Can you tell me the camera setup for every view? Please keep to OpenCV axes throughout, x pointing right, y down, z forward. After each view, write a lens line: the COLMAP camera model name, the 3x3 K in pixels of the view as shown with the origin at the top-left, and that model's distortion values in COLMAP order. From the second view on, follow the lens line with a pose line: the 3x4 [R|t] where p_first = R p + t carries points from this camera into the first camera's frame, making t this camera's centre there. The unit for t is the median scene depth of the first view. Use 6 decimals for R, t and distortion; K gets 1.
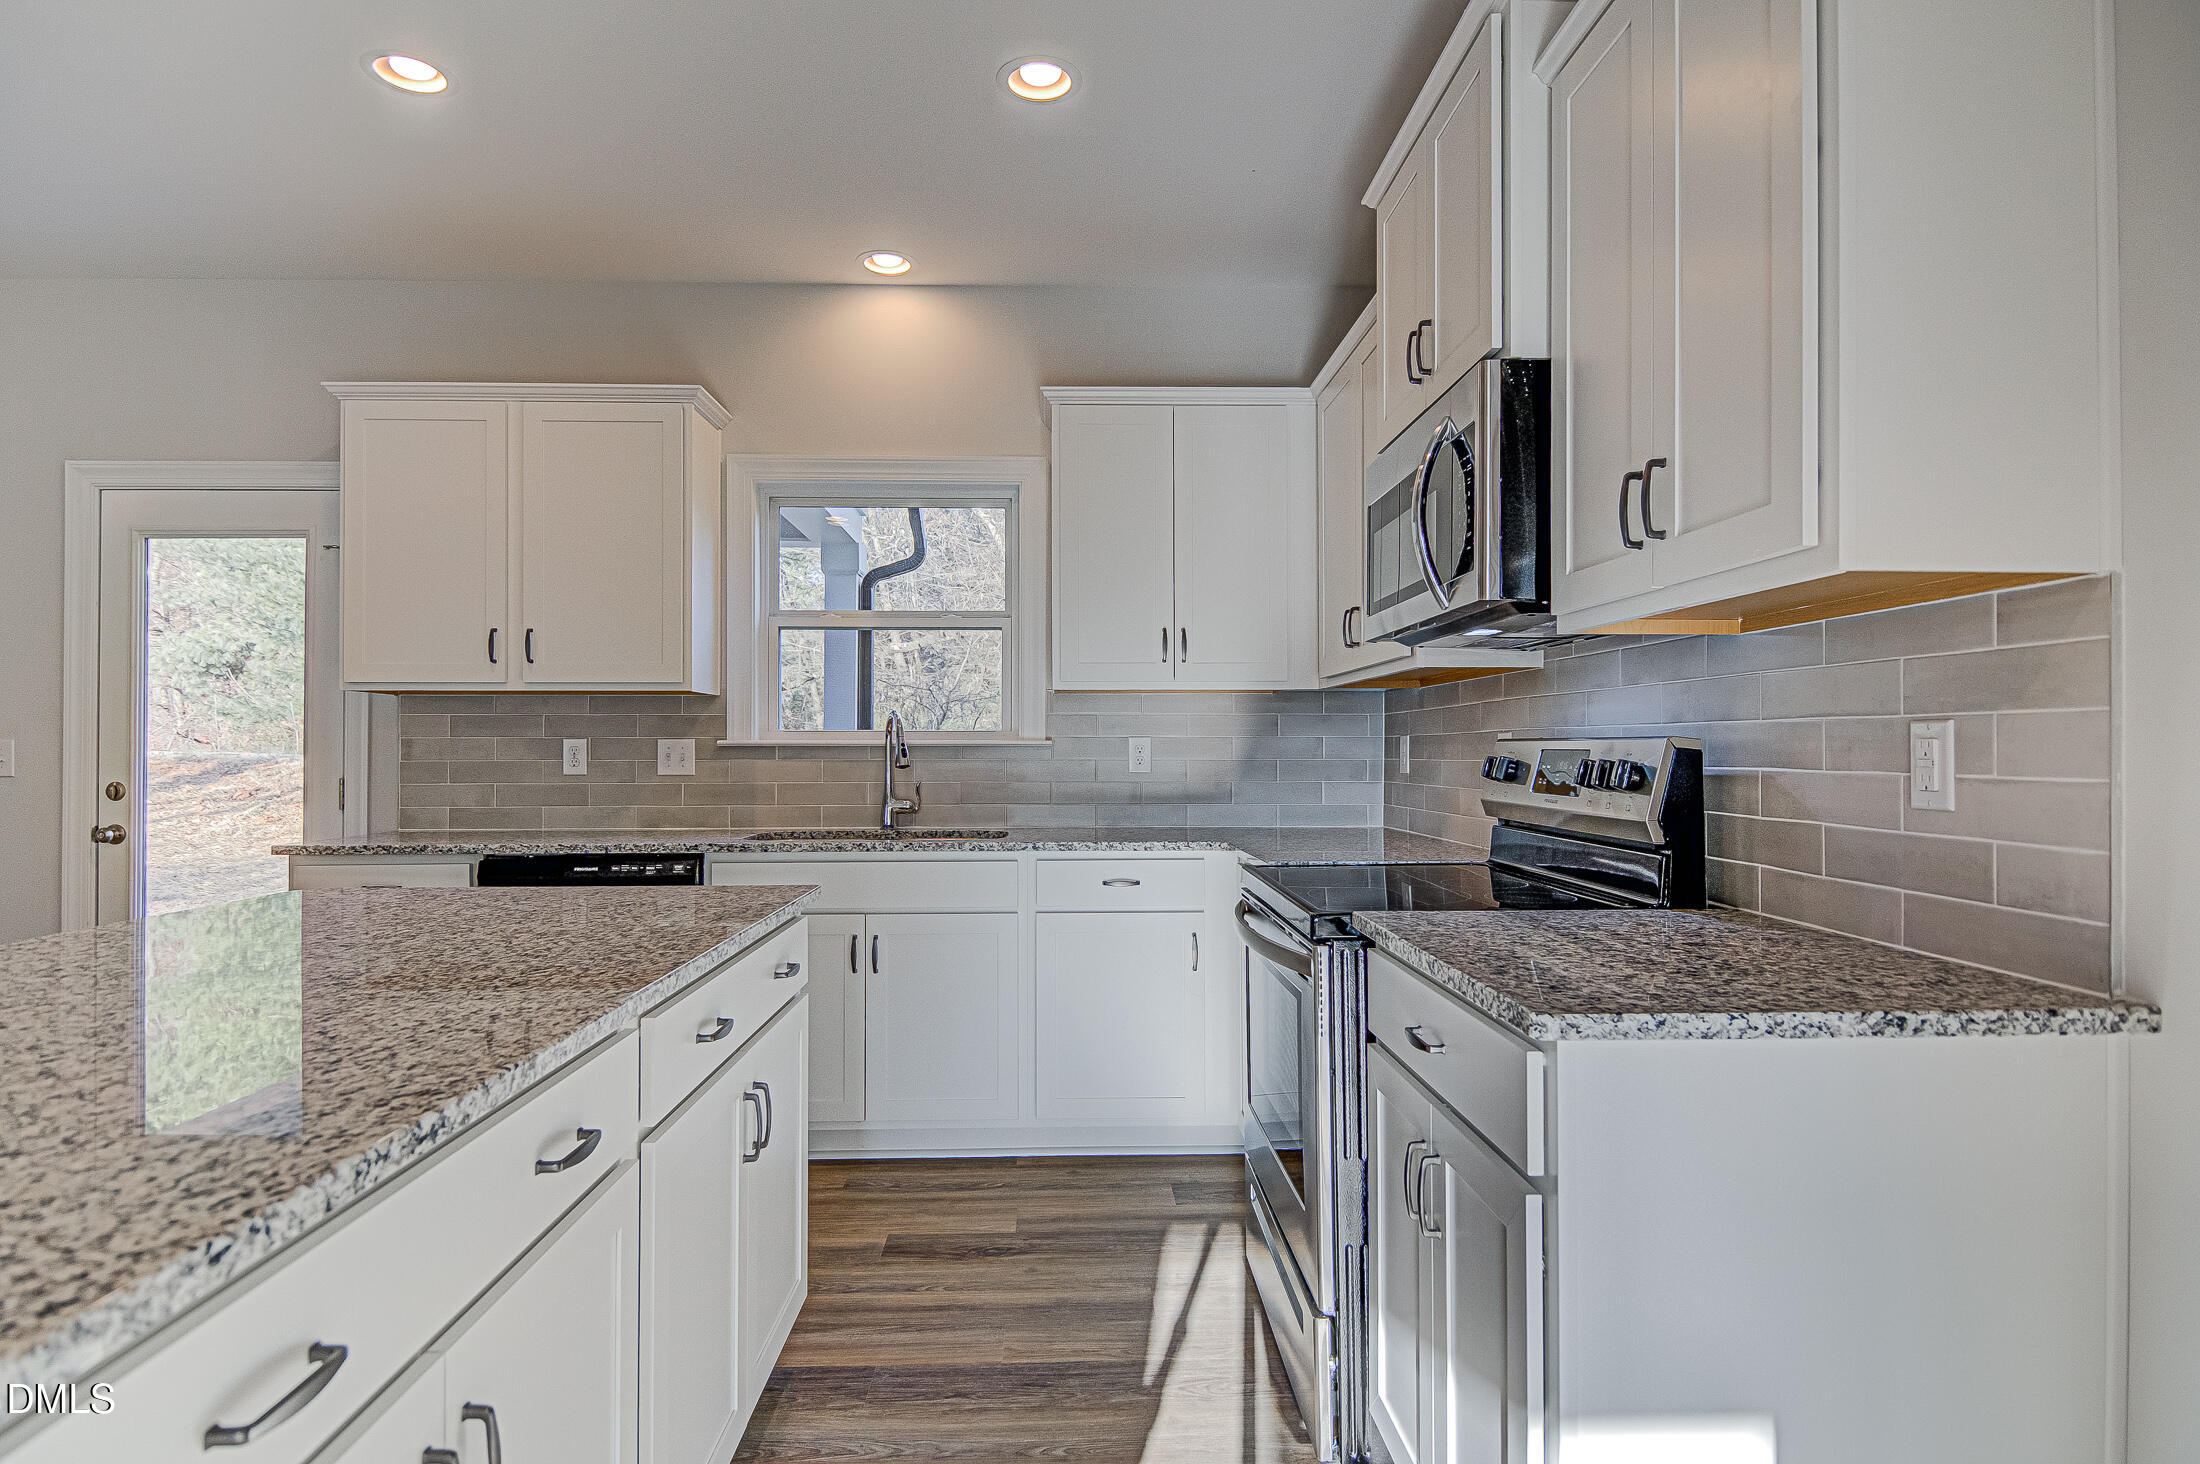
lens RADIAL K [[1145.6, 0, 1095.5], [0, 1145.6, 736.3], [0, 0, 1]] dist [0.021247, -0.018312]
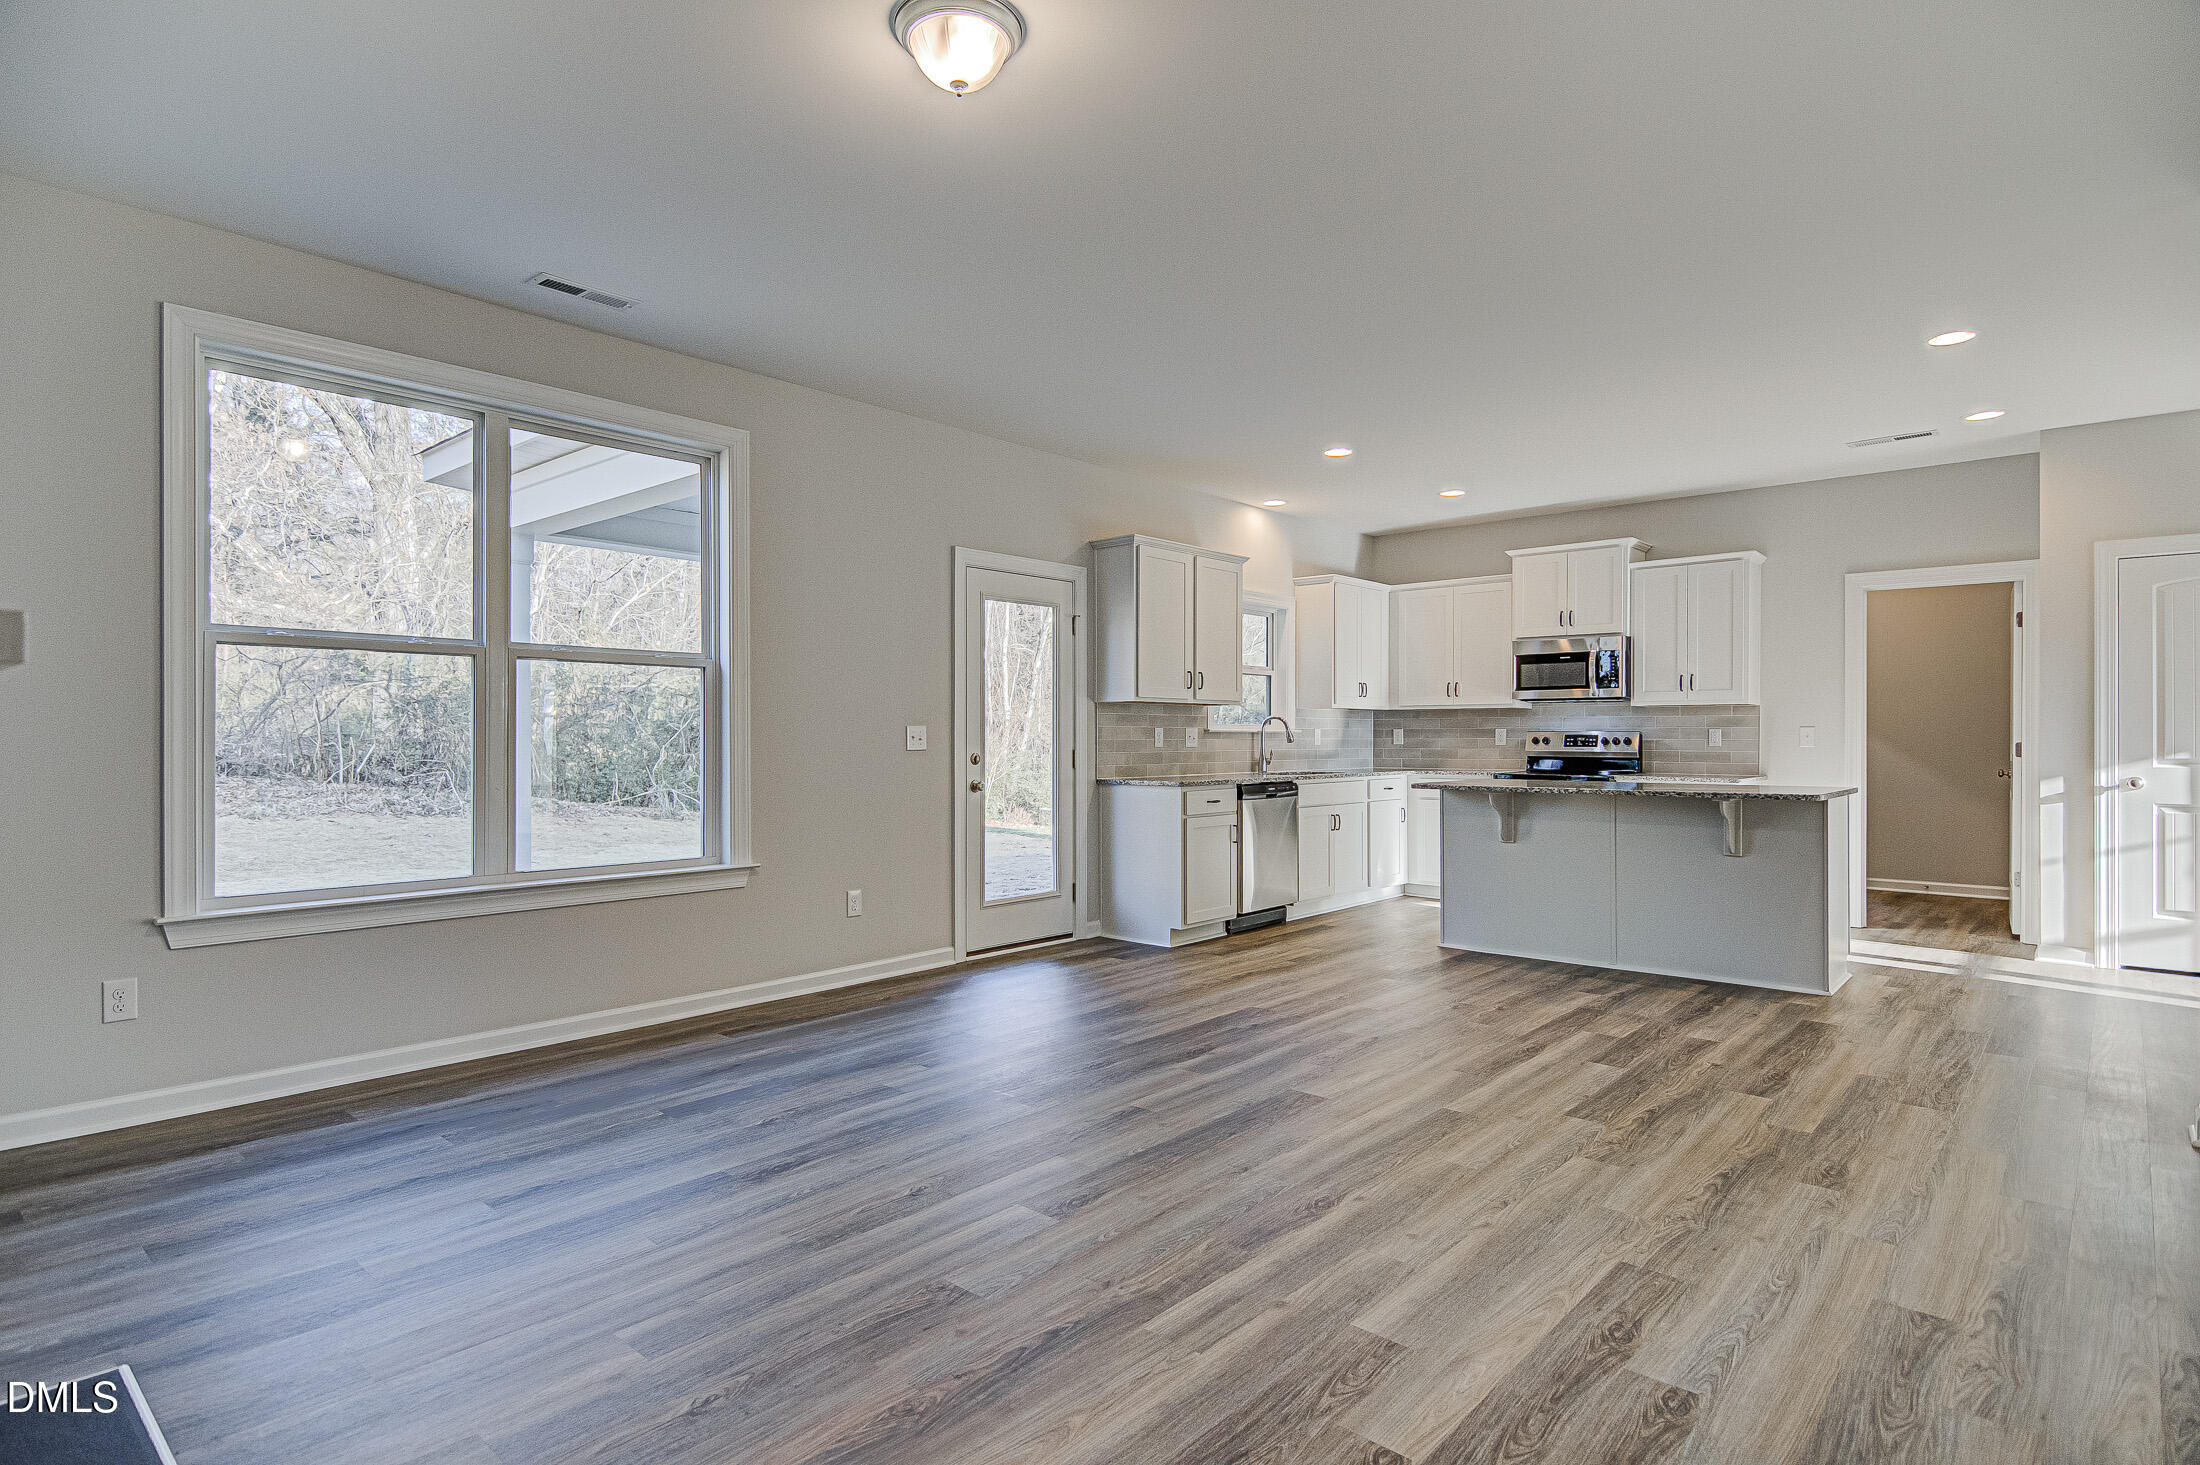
lens RADIAL K [[1145.6, 0, 1084.7], [0, 1145.6, 744.2], [0, 0, 1]] dist [0.021247, -0.018312]
pose [[0.691329, -0.003439, 0.722532, -1.950877], [-0.009796, 0.999852, 0.014132, 0.003946], [-0.722474, -0.016848, 0.691193, -0.201278]]
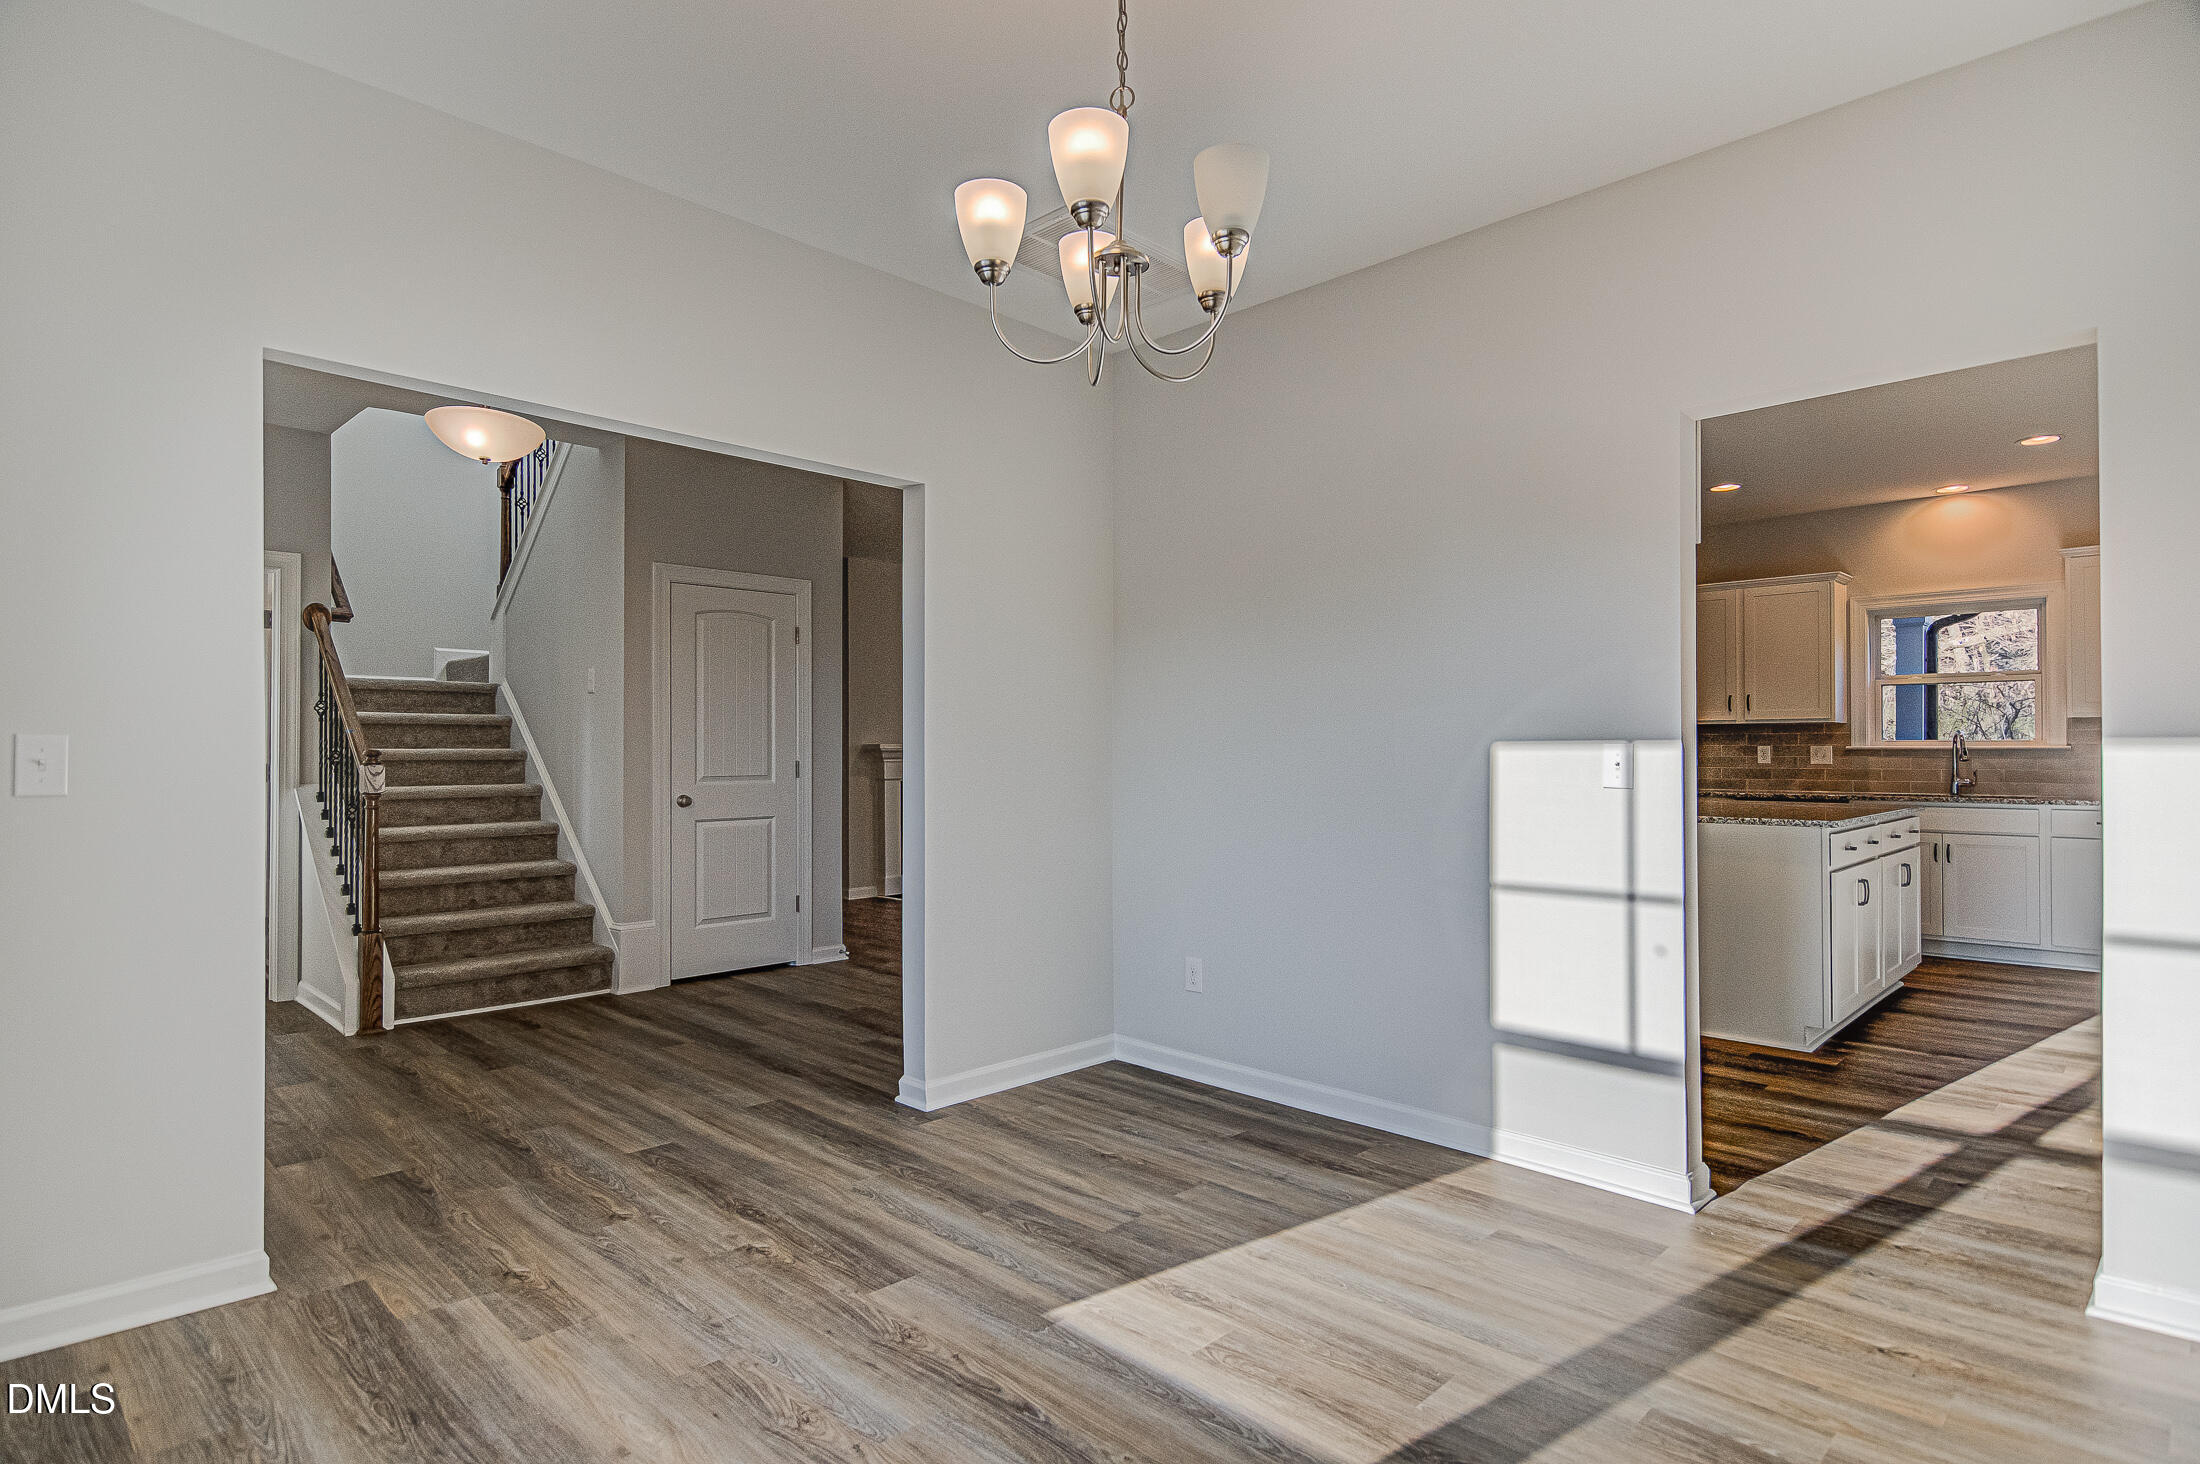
lens RADIAL K [[1145.6, 0, 1145.3], [0, 1145.6, 735.8], [0, 0, 1]] dist [0.021247, -0.018312]
pose [[0.707545, -0.011146, -0.706580, 0.206812], [0.008731, 0.999937, -0.007031, -0.011562], [0.706614, -0.001194, 0.707598, -1.220417]]
